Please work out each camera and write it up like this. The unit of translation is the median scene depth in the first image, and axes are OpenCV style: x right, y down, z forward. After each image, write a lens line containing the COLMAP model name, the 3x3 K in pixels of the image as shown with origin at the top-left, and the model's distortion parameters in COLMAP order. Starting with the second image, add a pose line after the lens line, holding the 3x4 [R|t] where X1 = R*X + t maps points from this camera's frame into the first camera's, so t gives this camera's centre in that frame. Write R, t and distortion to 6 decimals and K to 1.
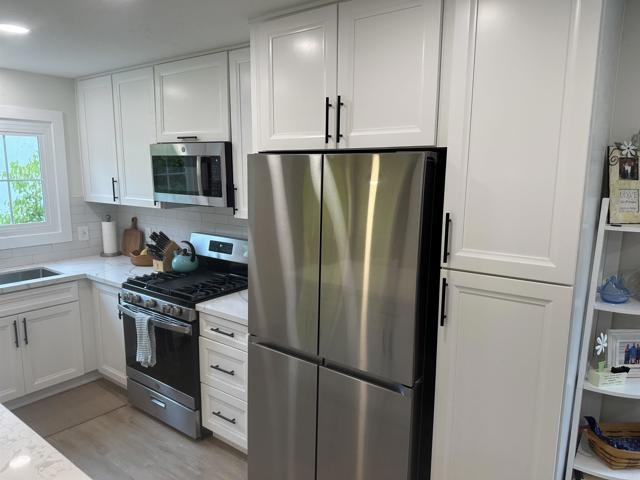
lens RADIAL K [[447.8, 0, 319.1], [0, 447.8, 243.2], [0, 0, 1]] dist [0.070232, -0.088734]
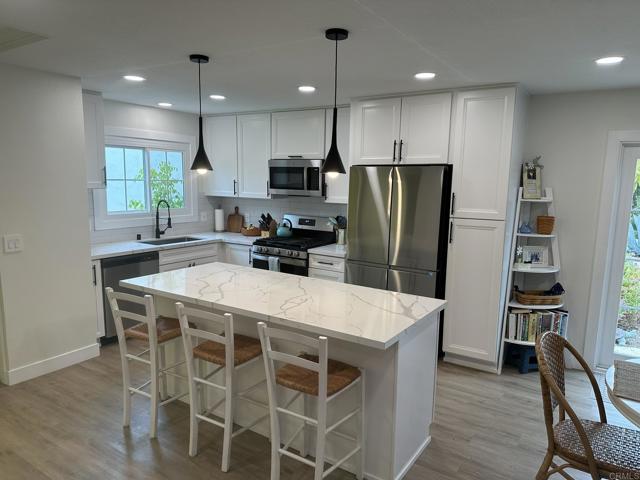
lens RADIAL K [[447.8, 0, 318.2], [0, 447.8, 243.7], [0, 0, 1]] dist [0.070232, -0.088734]
pose [[0.998174, 0.001960, 0.060377, -0.312717], [-0.000465, 0.999693, -0.024760, 0.144957], [-0.060407, 0.024687, 0.997868, -0.720510]]
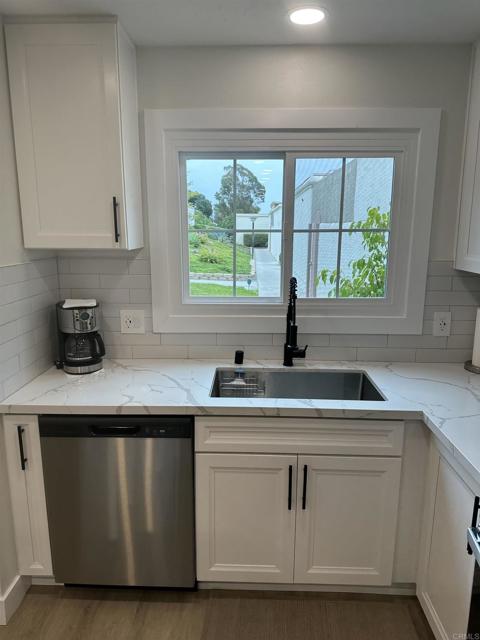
lens RADIAL K [[447.8, 0, 236.4], [0, 447.8, 315.9], [0, 0, 1]] dist [0.070232, -0.088734]
pose [[0.563078, 0.147928, -0.813056, -0.273971], [-0.128750, 0.987538, 0.090508, -0.068992], [0.816313, 0.053718, 0.575107, 0.621837]]
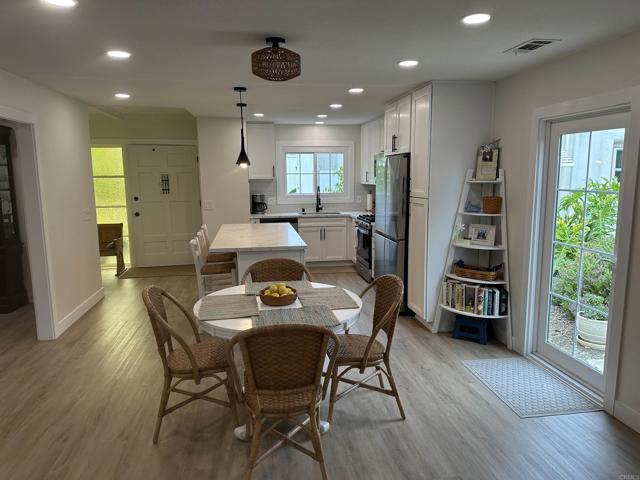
lens RADIAL K [[447.8, 0, 314.7], [0, 447.8, 240.8], [0, 0, 1]] dist [0.070232, -0.088734]
pose [[0.705838, 0.086324, -0.703094, 1.081668], [-0.098015, 0.994901, 0.023753, 0.188123], [0.701560, 0.052148, 0.710700, -0.798704]]
